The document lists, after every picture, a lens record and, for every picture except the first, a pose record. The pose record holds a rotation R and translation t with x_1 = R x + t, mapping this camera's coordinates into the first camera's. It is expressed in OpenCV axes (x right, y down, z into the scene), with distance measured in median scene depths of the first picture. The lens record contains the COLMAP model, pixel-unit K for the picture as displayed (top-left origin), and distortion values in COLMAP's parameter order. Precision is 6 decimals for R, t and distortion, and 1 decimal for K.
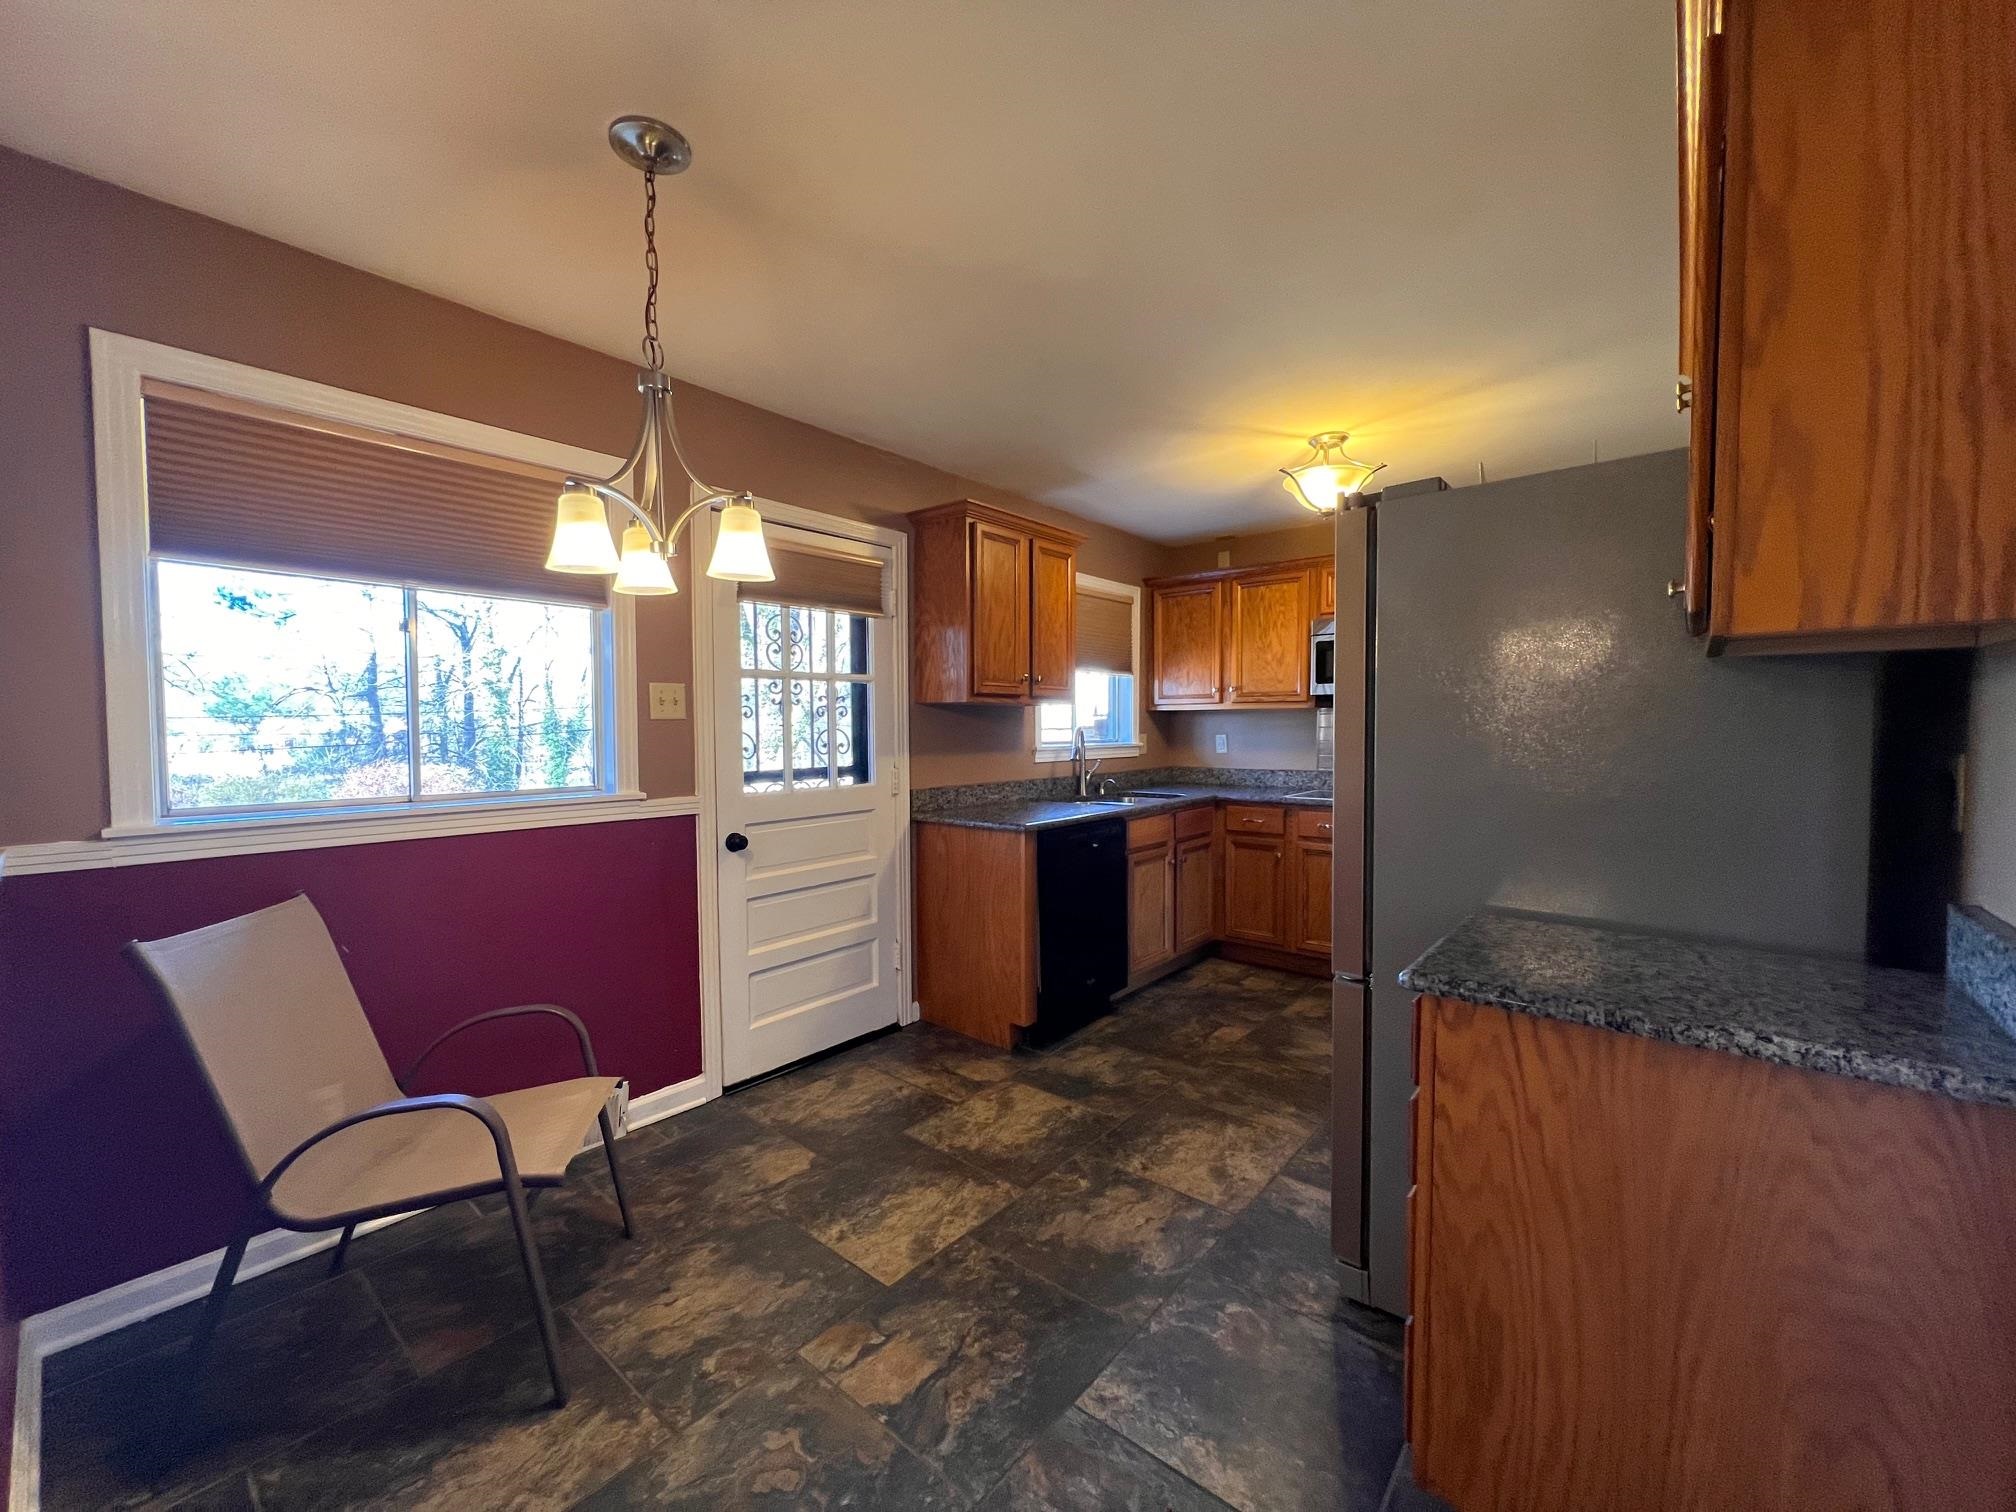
lens RADIAL K [[813.2, 0, 948.7], [0, 813.2, 760.6], [0, 0, 1]] dist [-0.049783, -0.000033]
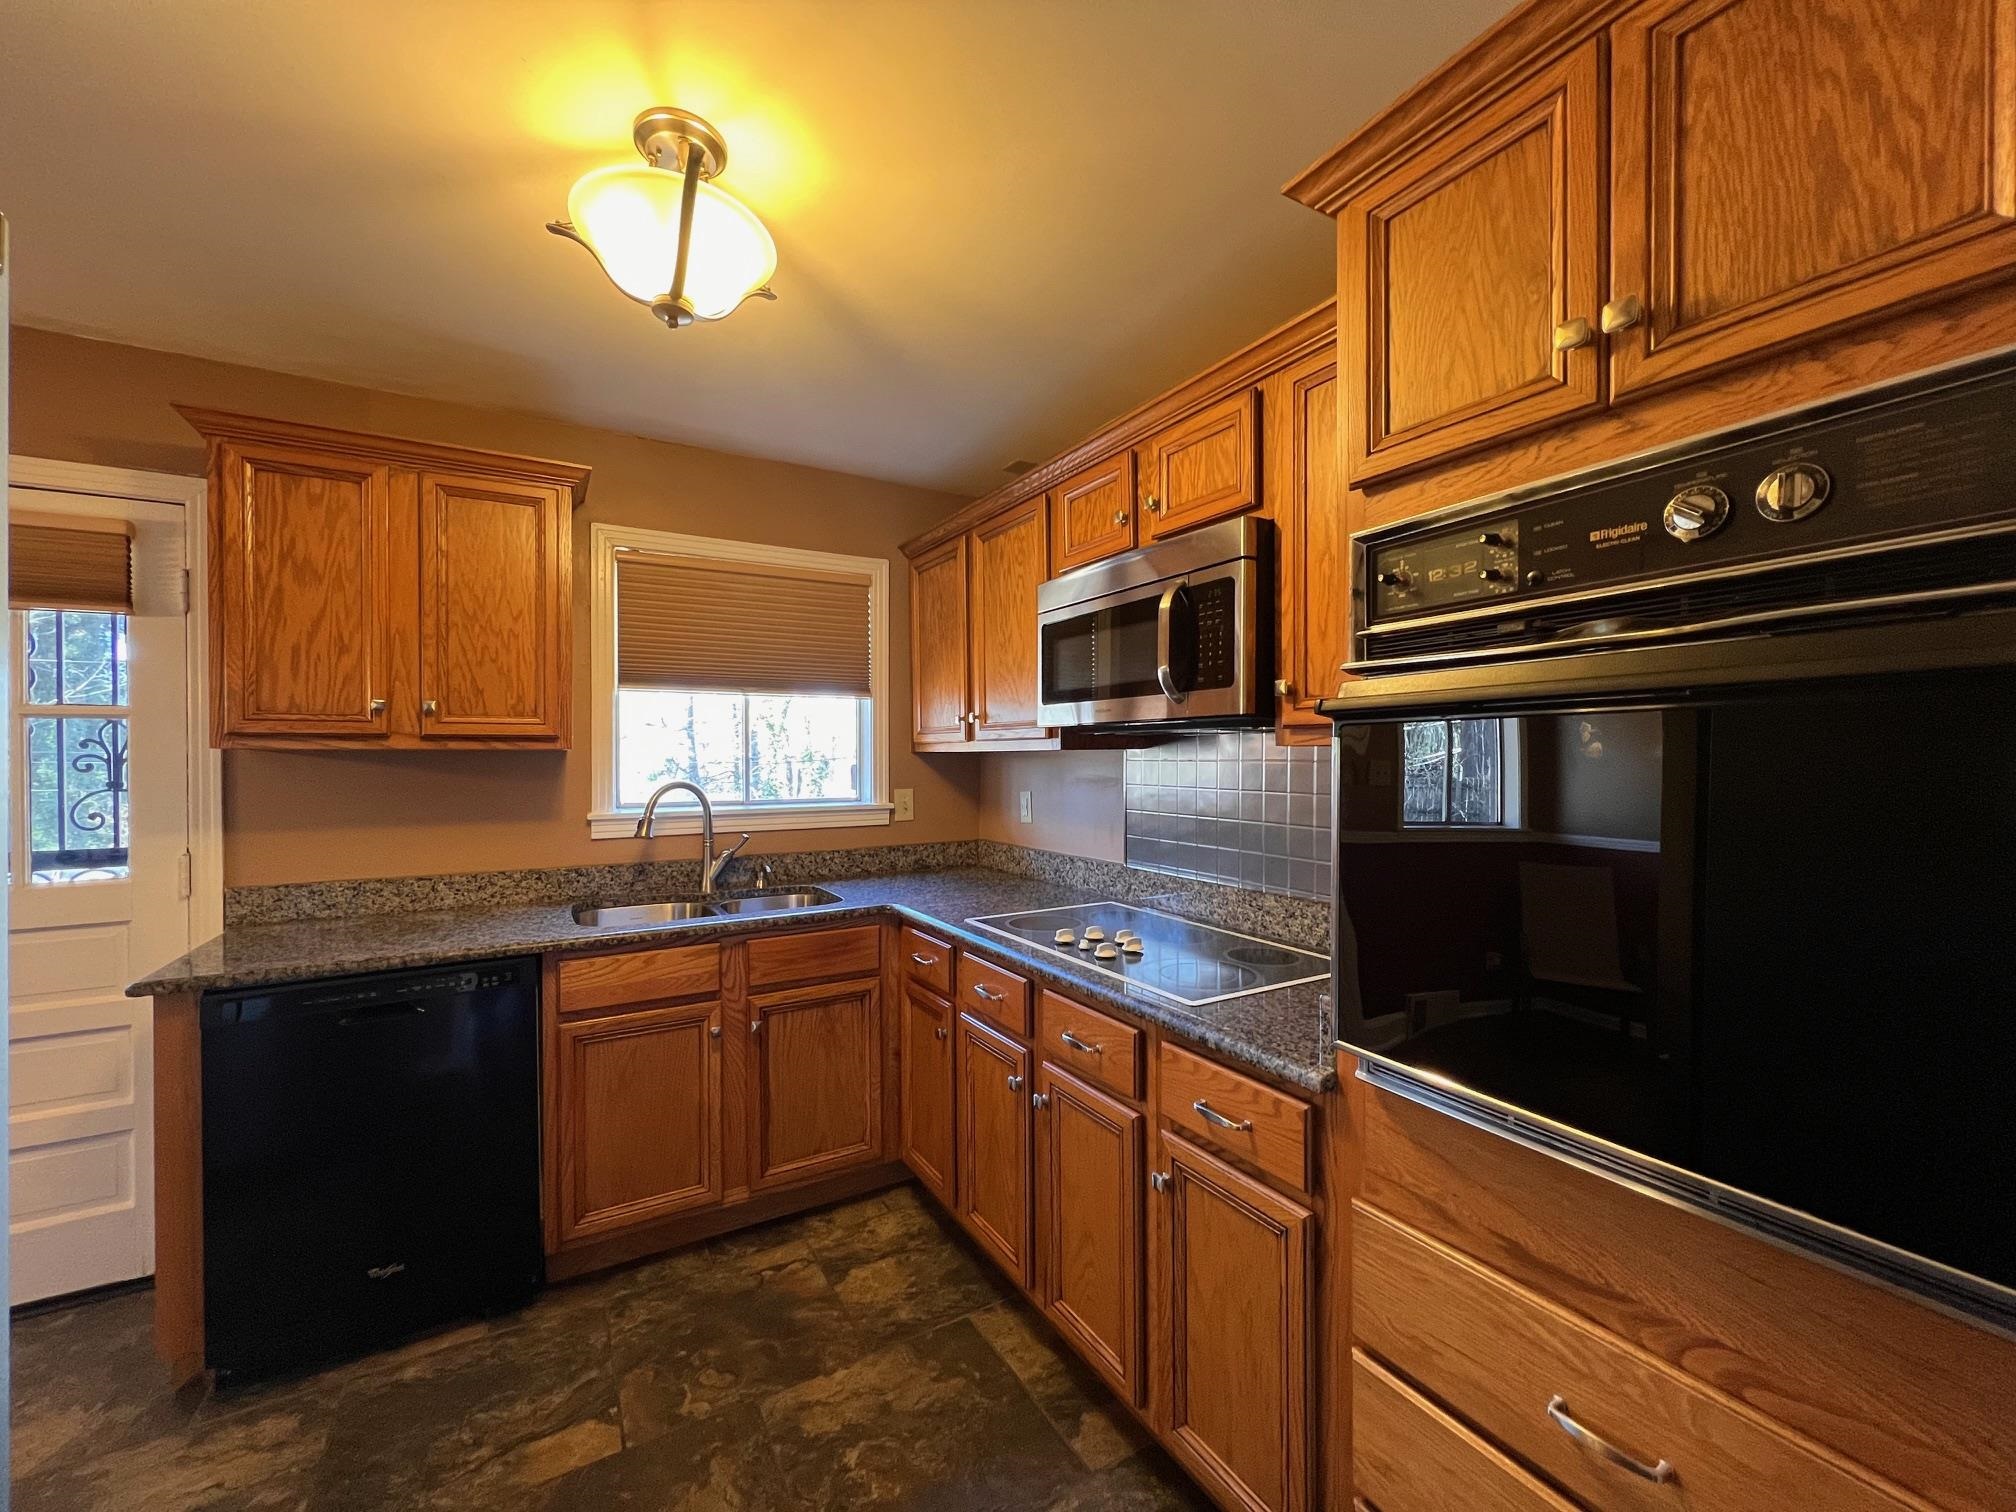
lens RADIAL K [[803.7, 0, 1006.5], [0, 803.7, 755.8], [0, 0, 1]] dist [-0.000985, -0.000288]
pose [[0.953575, -0.001852, -0.301149, 0.699724], [-0.011906, 0.998967, -0.043845, -0.045104], [0.300919, 0.045395, 0.952569, 0.581491]]
